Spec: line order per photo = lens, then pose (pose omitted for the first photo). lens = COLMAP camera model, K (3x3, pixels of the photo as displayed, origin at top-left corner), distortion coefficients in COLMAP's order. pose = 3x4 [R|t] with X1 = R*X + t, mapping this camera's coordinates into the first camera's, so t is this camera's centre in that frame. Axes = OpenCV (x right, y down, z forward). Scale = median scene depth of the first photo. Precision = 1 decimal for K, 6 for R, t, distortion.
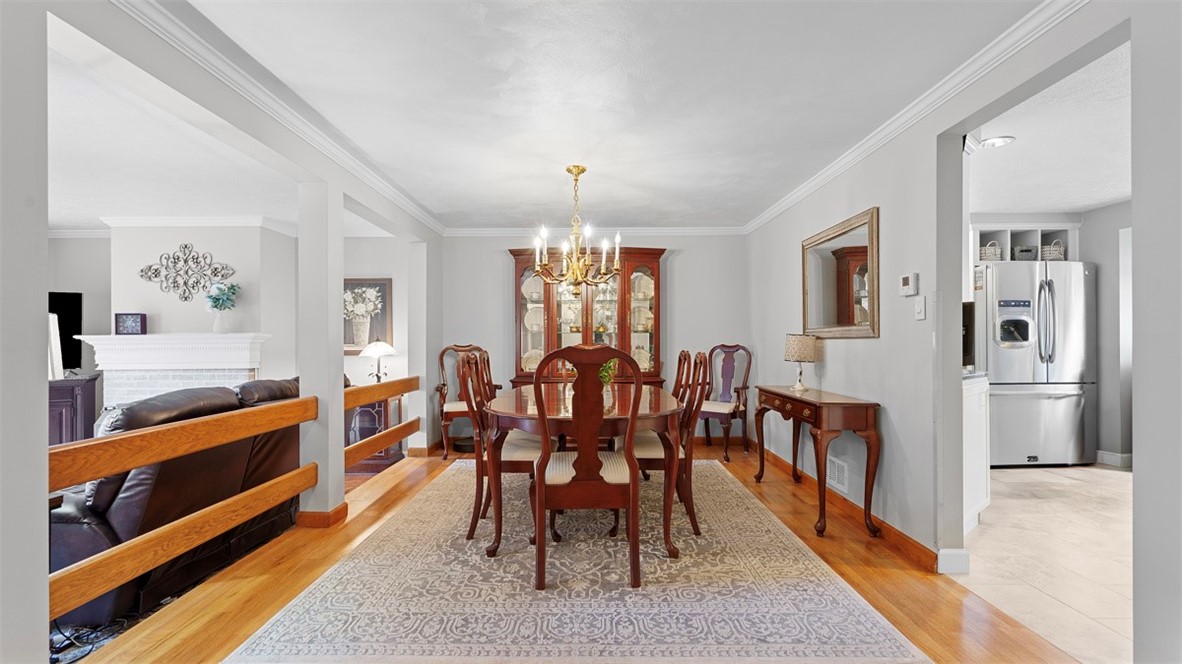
lens RADIAL K [[543.7, 0, 589.8], [0, 543.7, 340.1], [0, 0, 1]] dist [-0.010572, 0.001235]
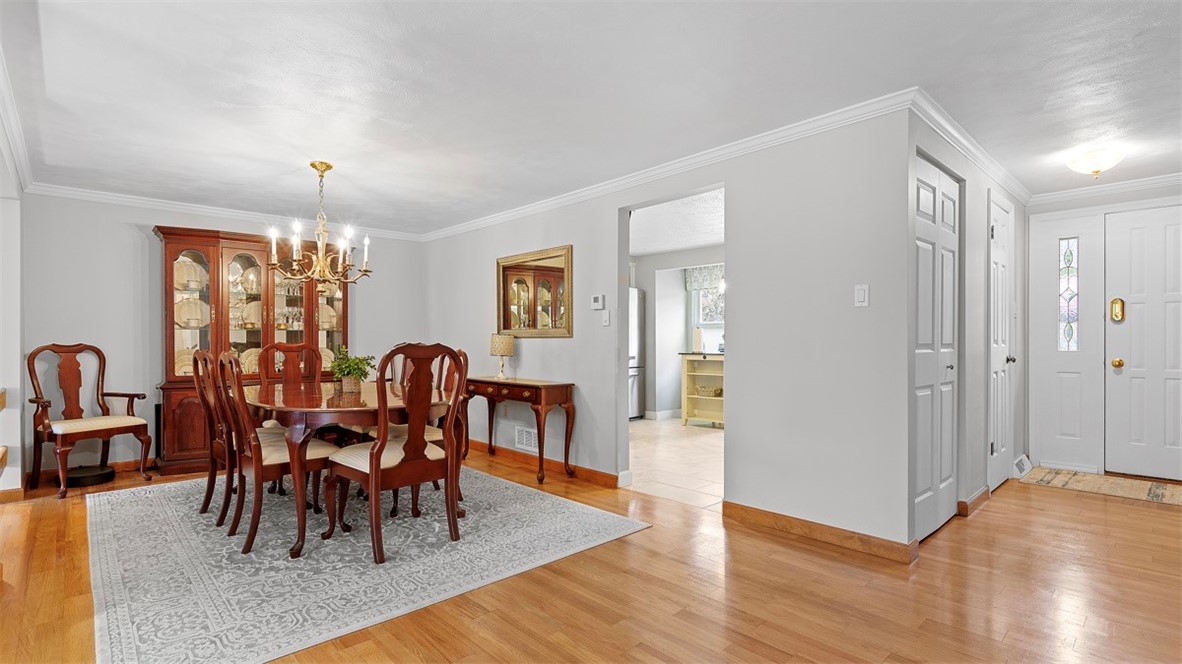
lens RADIAL K [[543.7, 0, 614.6], [0, 543.7, 339.0], [0, 0, 1]] dist [-0.010572, 0.001235]
pose [[0.708055, 0.002609, 0.706153, -0.443377], [-0.002210, 0.999996, -0.001480, 0.002285], [-0.706154, -0.000513, 0.708058, -0.098087]]
